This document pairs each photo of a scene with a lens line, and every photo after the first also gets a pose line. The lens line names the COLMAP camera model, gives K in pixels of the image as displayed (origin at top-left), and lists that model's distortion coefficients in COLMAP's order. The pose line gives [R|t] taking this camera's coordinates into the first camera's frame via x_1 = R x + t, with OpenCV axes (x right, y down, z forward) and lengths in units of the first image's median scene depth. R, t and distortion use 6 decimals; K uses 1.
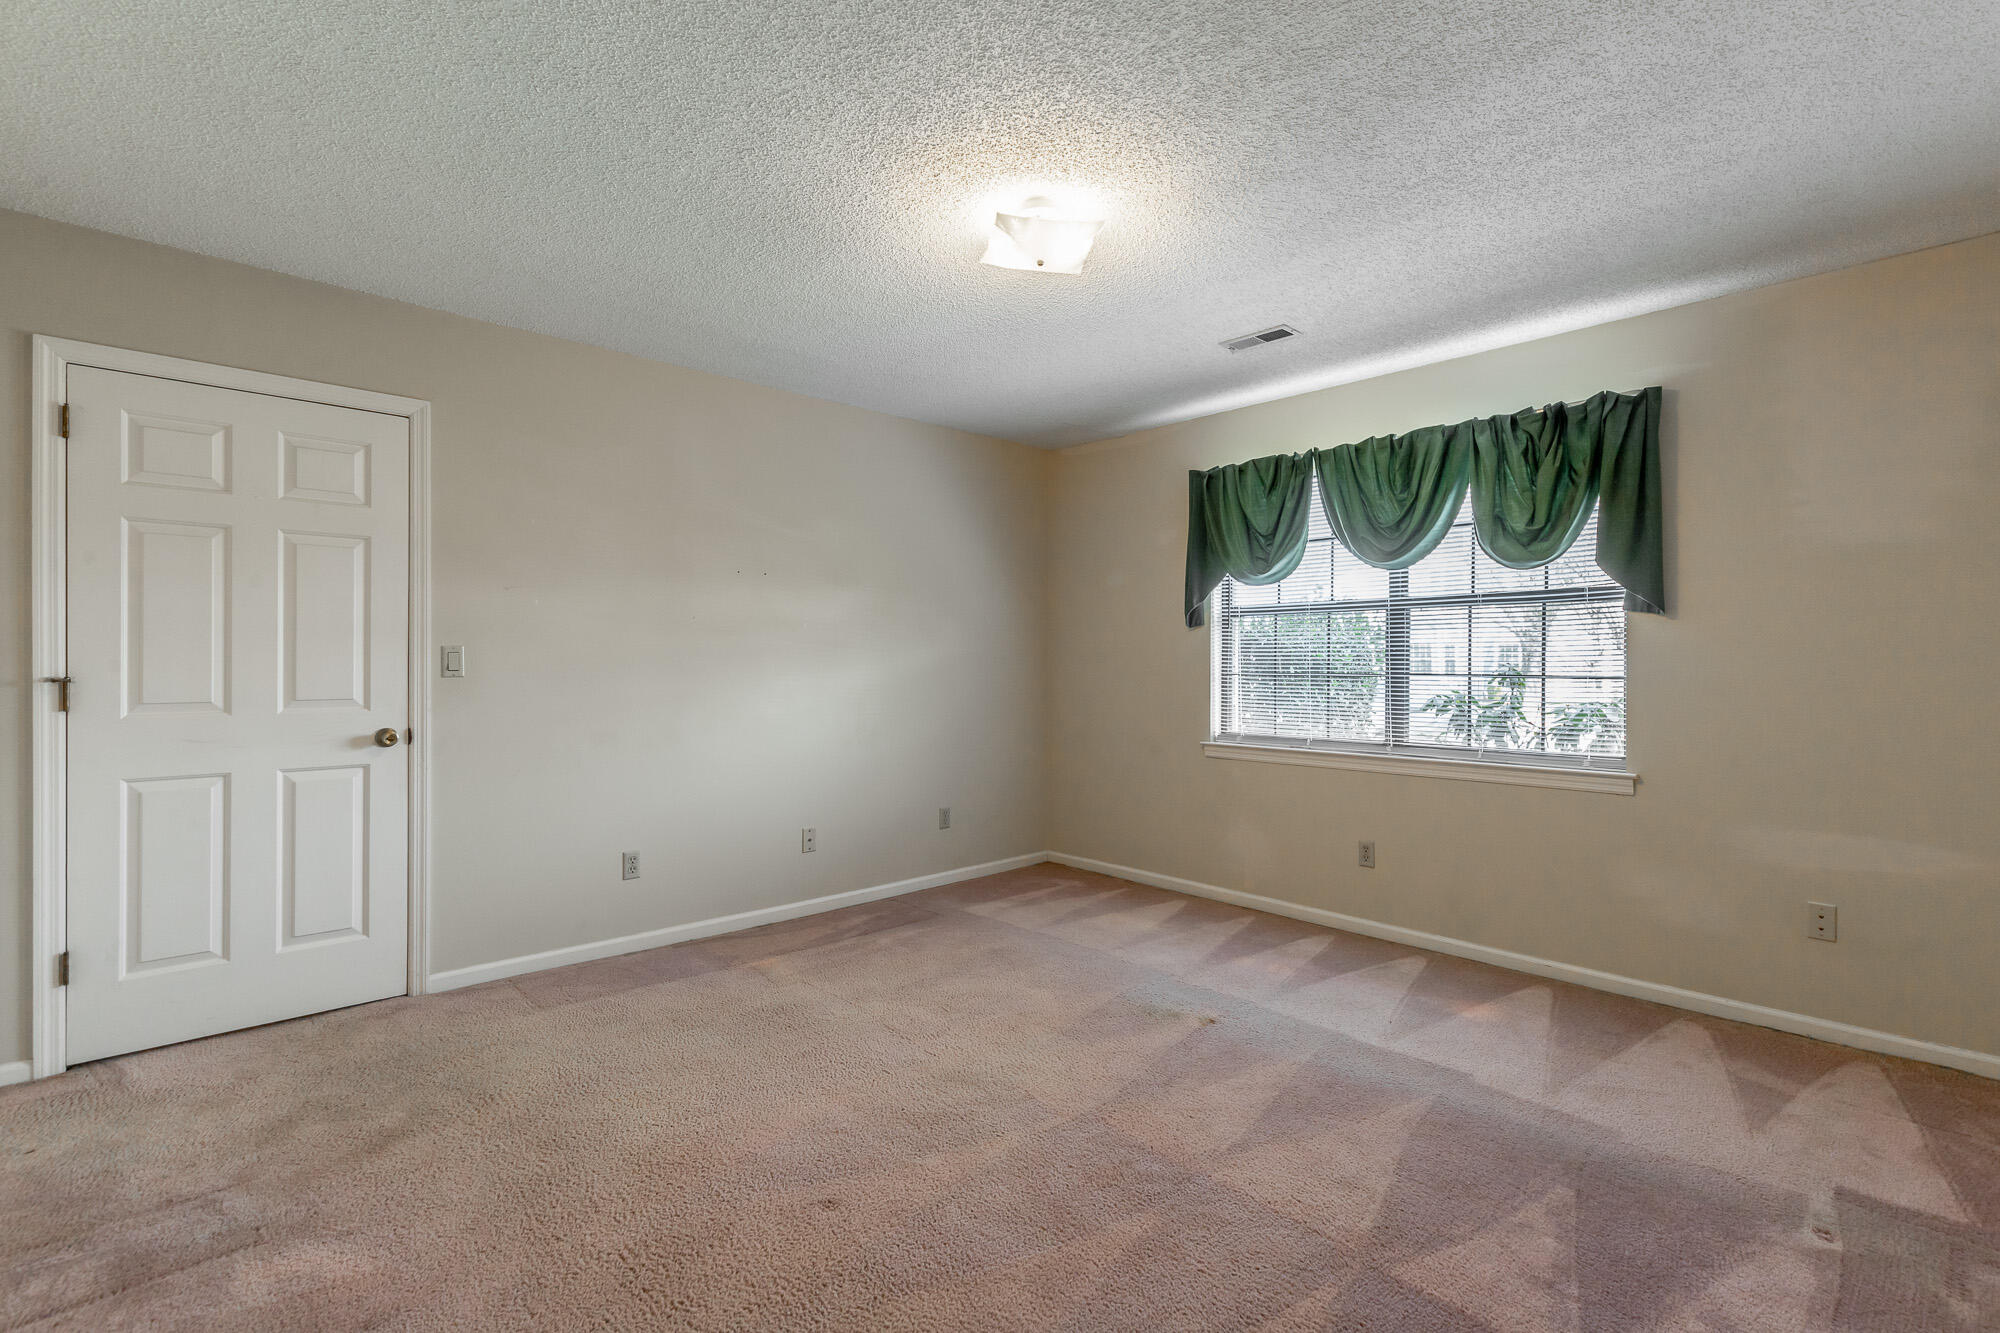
lens RADIAL K [[913.6, 0, 1010.3], [0, 913.6, 668.8], [0, 0, 1]] dist [0.023965, -0.005494]
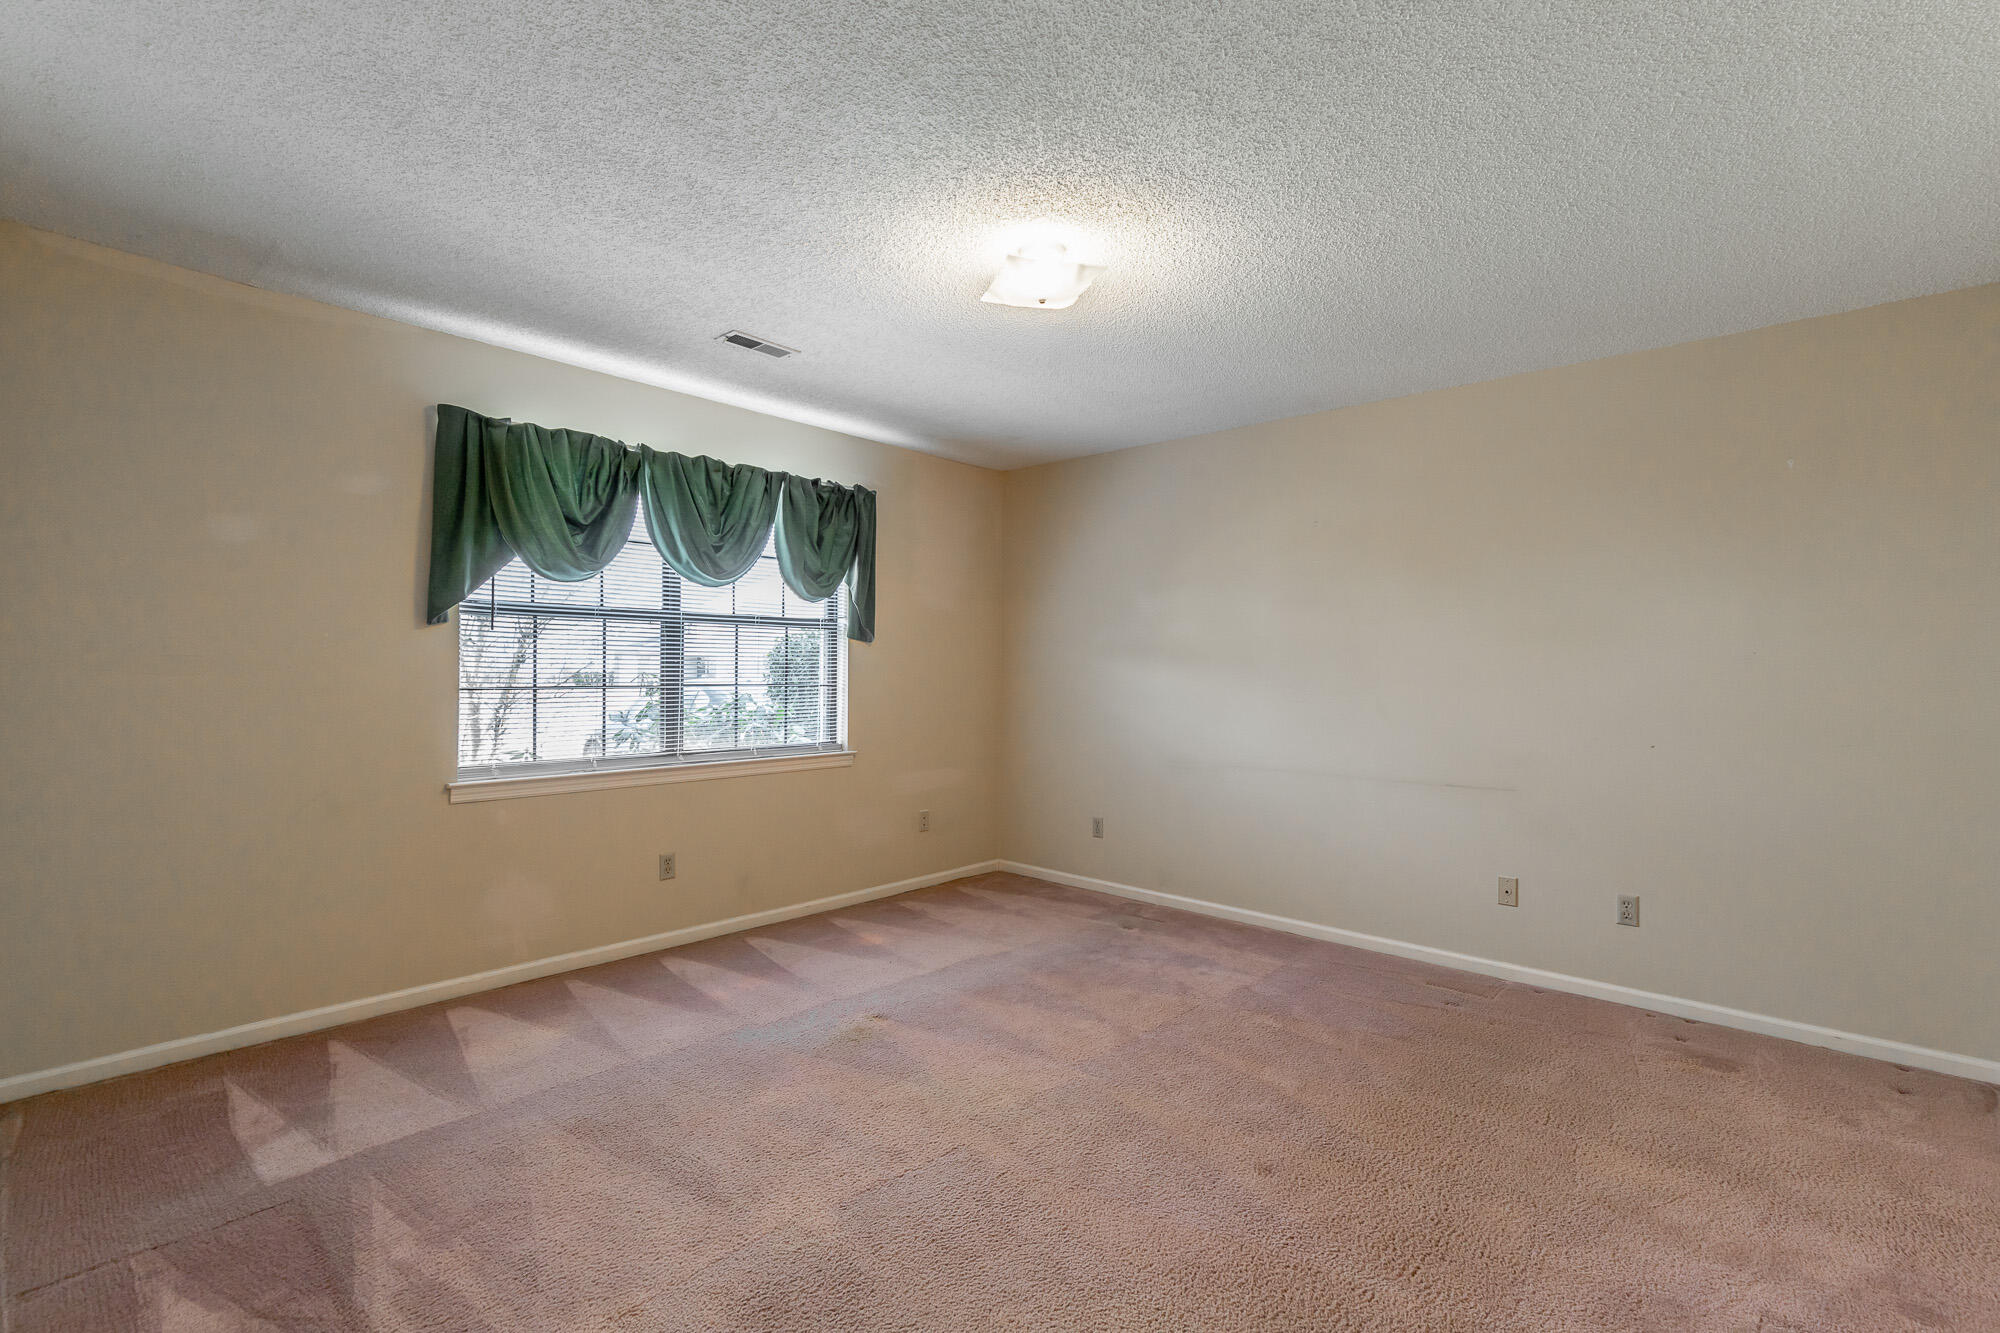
lens RADIAL K [[913.6, 0, 1010.3], [0, 913.6, 668.8], [0, 0, 1]] dist [0.023965, -0.005494]
pose [[-0.086169, 0.007794, 0.996250, -0.667492], [0.007013, 0.999949, -0.007216, -0.002611], [-0.996256, 0.006365, -0.086220, 0.748428]]
